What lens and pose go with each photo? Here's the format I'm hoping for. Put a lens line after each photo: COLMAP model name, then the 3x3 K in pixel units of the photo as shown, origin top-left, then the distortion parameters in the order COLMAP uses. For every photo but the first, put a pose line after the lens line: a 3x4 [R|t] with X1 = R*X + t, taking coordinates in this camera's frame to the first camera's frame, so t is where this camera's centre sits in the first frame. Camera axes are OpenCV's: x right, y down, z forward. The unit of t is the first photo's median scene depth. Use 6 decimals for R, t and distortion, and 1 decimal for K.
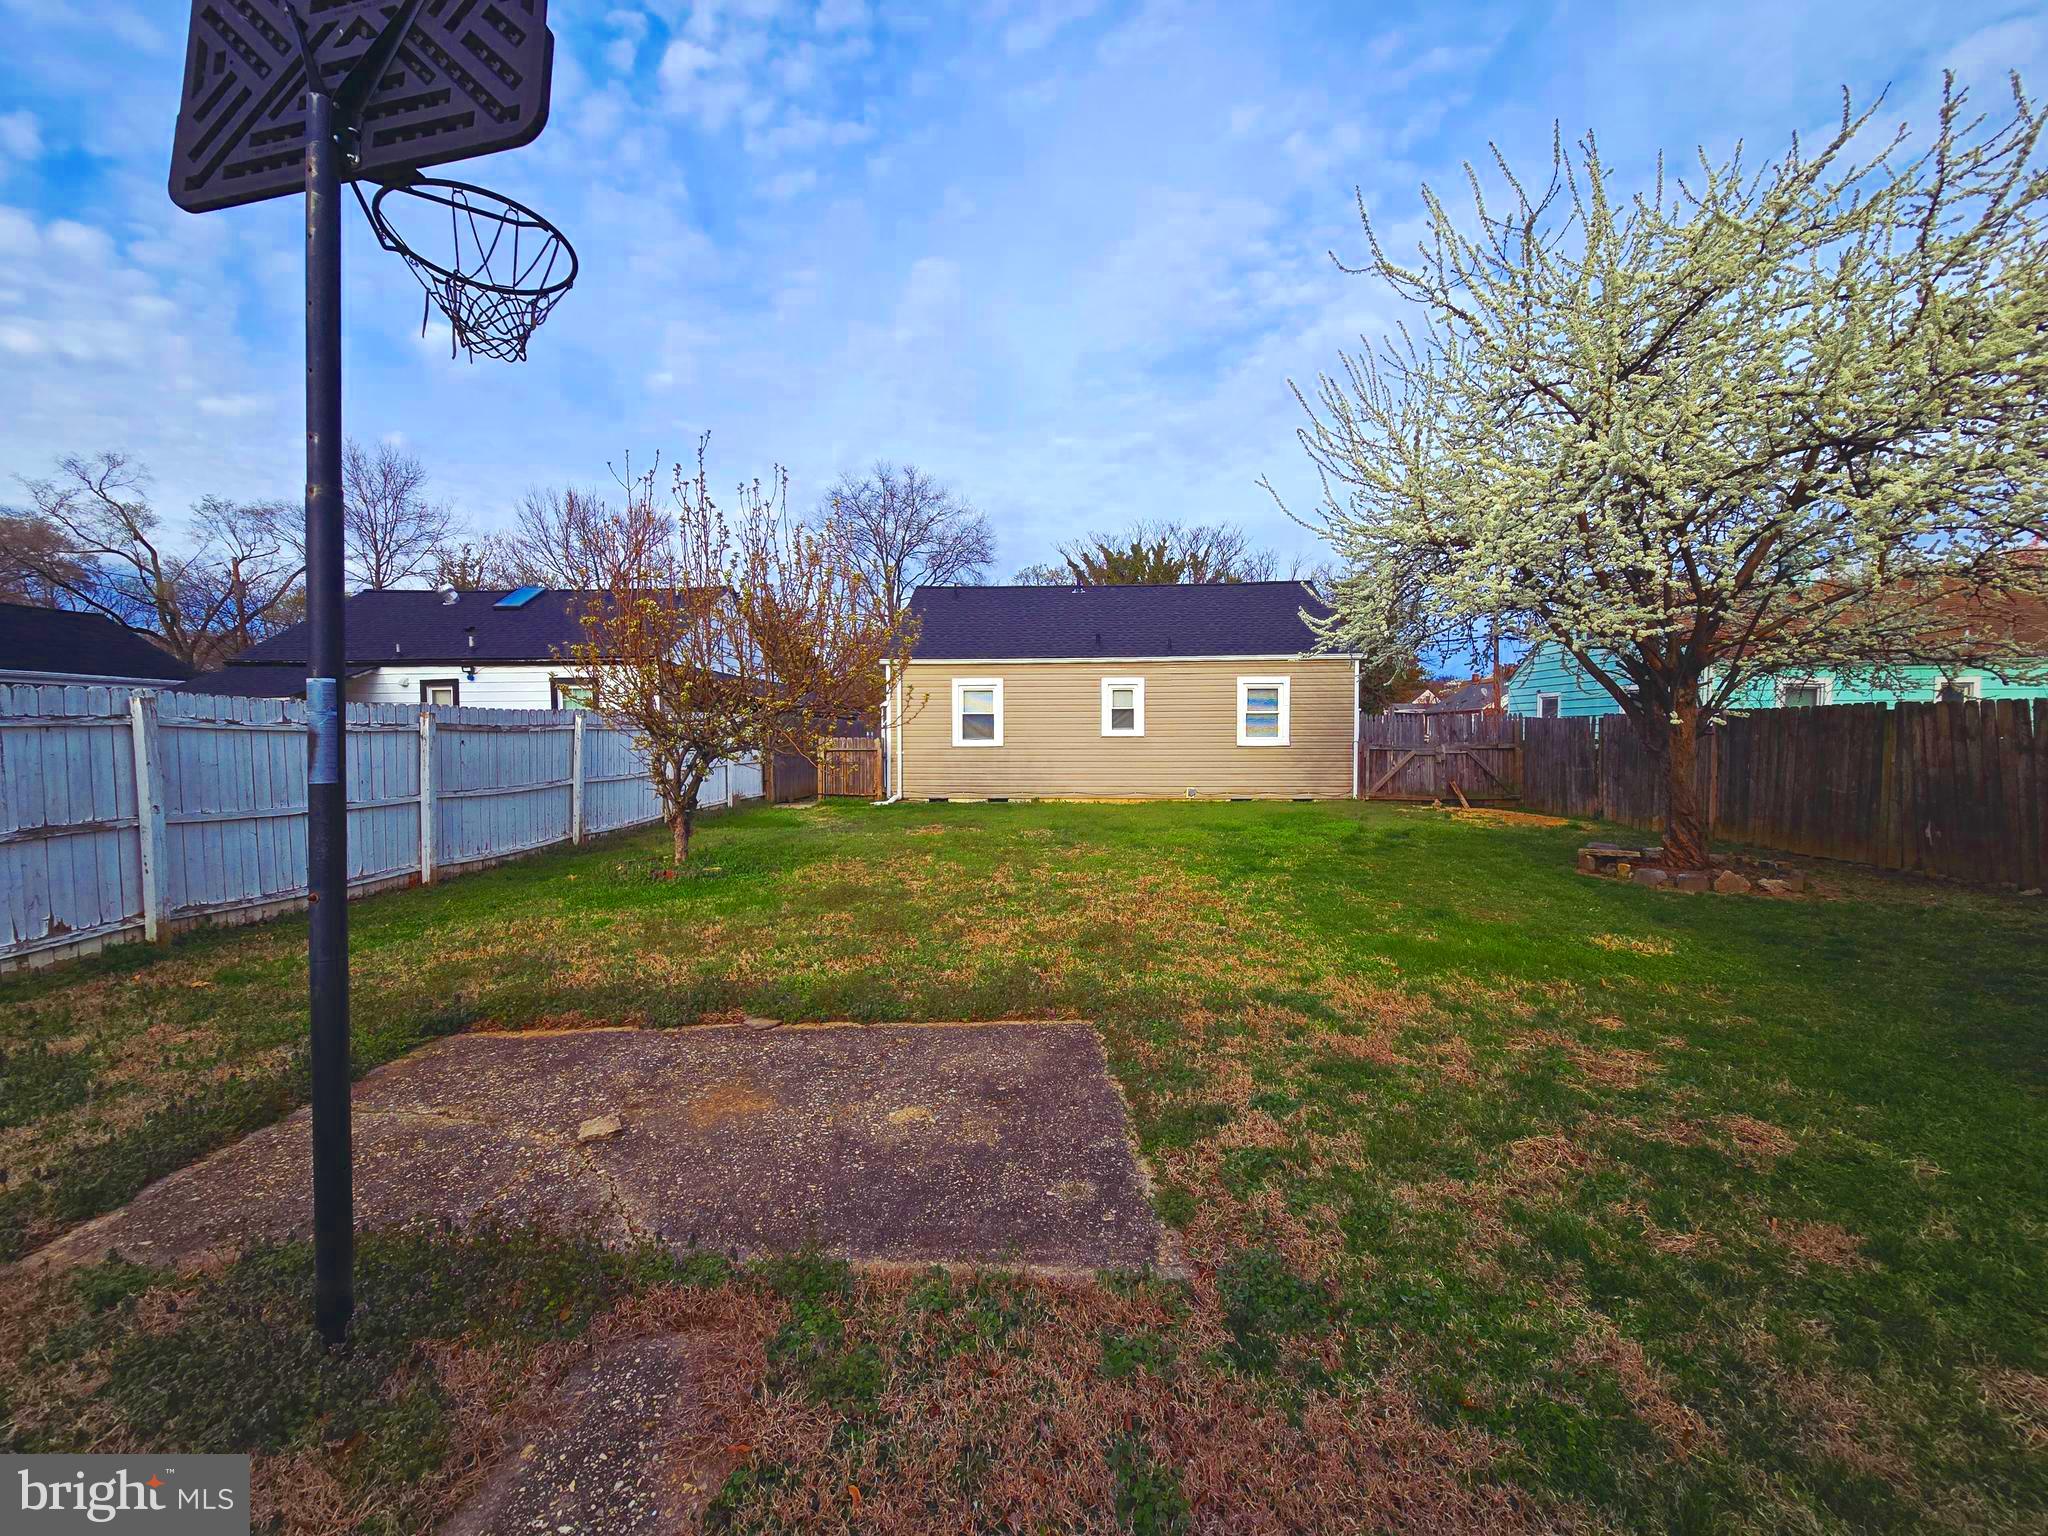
lens RADIAL K [[838.7, 0, 1024.1], [0, 838.7, 785.7], [0, 0, 1]] dist [-0.001271, 0.000454]
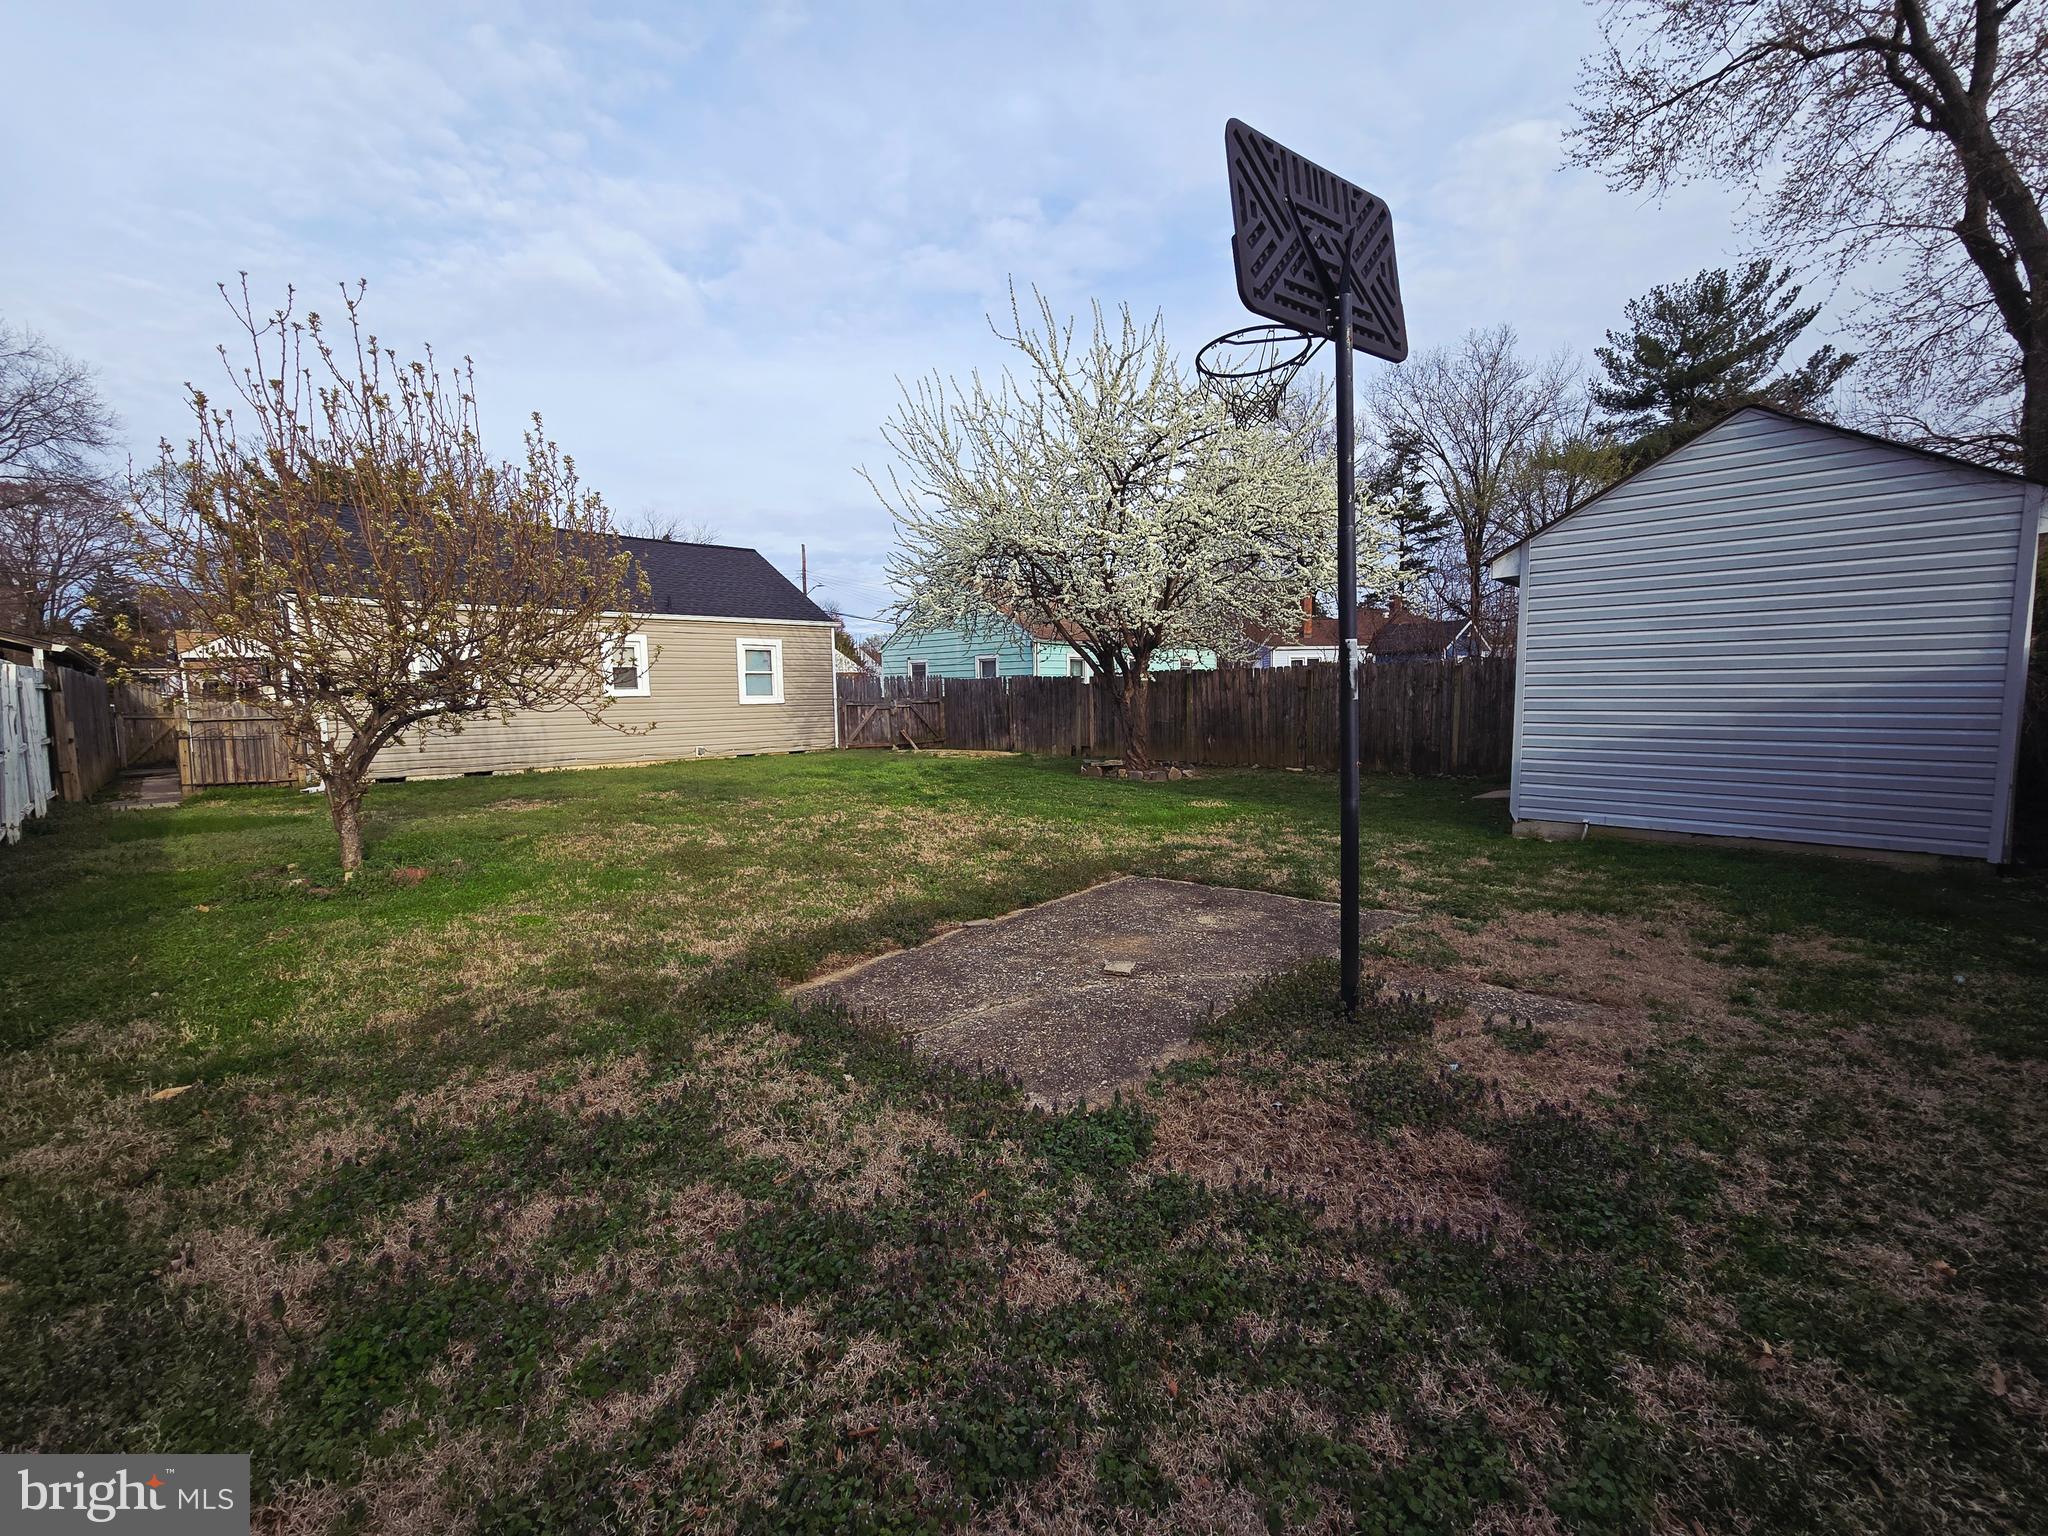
lens RADIAL K [[838.7, 0, 1025.3], [0, 838.7, 753.5], [0, 0, 1]] dist [-0.001271, 0.000454]
pose [[0.662959, -0.059566, 0.746282, -0.354067], [0.057299, 0.997943, 0.028752, 0.005060], [-0.746460, 0.023699, 0.665009, 0.049375]]
